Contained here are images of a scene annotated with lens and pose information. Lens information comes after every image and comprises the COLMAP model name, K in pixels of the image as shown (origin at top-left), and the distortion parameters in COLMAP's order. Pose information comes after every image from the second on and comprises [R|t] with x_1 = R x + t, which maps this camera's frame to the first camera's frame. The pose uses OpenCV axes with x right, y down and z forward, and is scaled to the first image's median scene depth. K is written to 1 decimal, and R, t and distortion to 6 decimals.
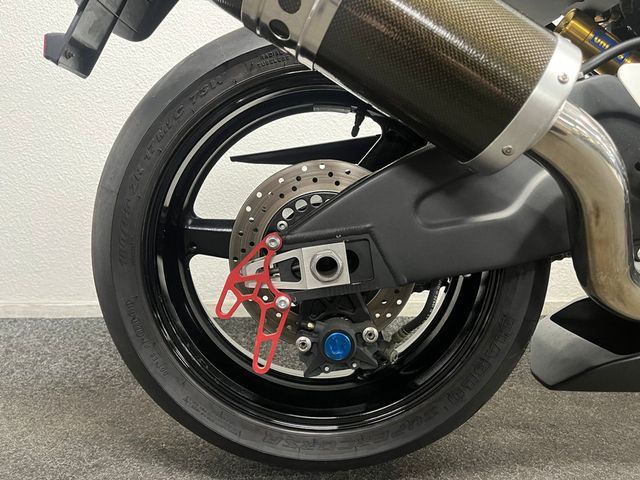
lens RADIAL K [[492.8, 0, 321.5], [0, 492.8, 240.2], [0, 0, 1]] dist [0.047780, -0.006187]
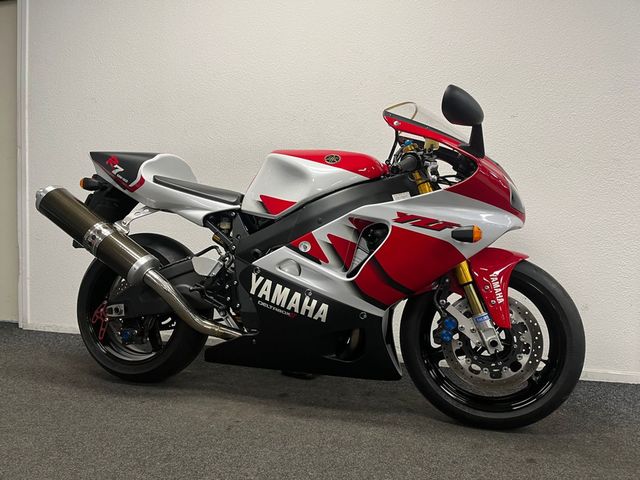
lens RADIAL K [[492.8, 0, 318.3], [0, 492.8, 240.6], [0, 0, 1]] dist [0.047780, -0.006187]
pose [[0.939907, 0.011454, -0.341239, 2.464812], [-0.060602, 0.989165, -0.133718, -0.050131], [0.336010, 0.146362, 0.930417, -1.826494]]
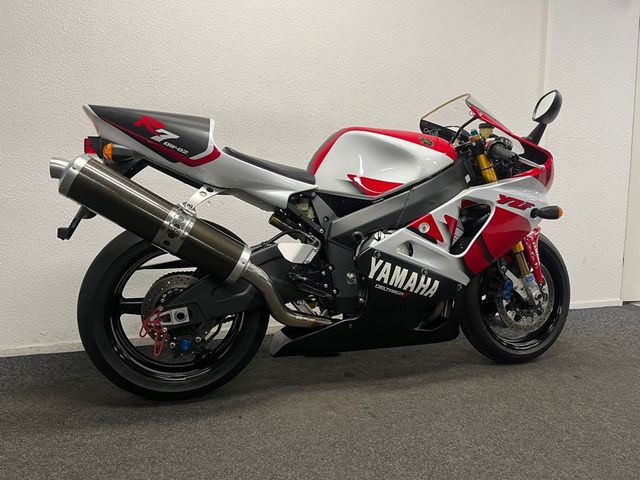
lens RADIAL K [[492.8, 0, 317.3], [0, 492.8, 243.5], [0, 0, 1]] dist [0.047780, -0.006187]
pose [[0.965272, -0.027618, 0.259783, 0.039526], [0.043692, 0.997457, -0.056304, -0.159167], [-0.257568, 0.065699, 0.964024, -1.874227]]
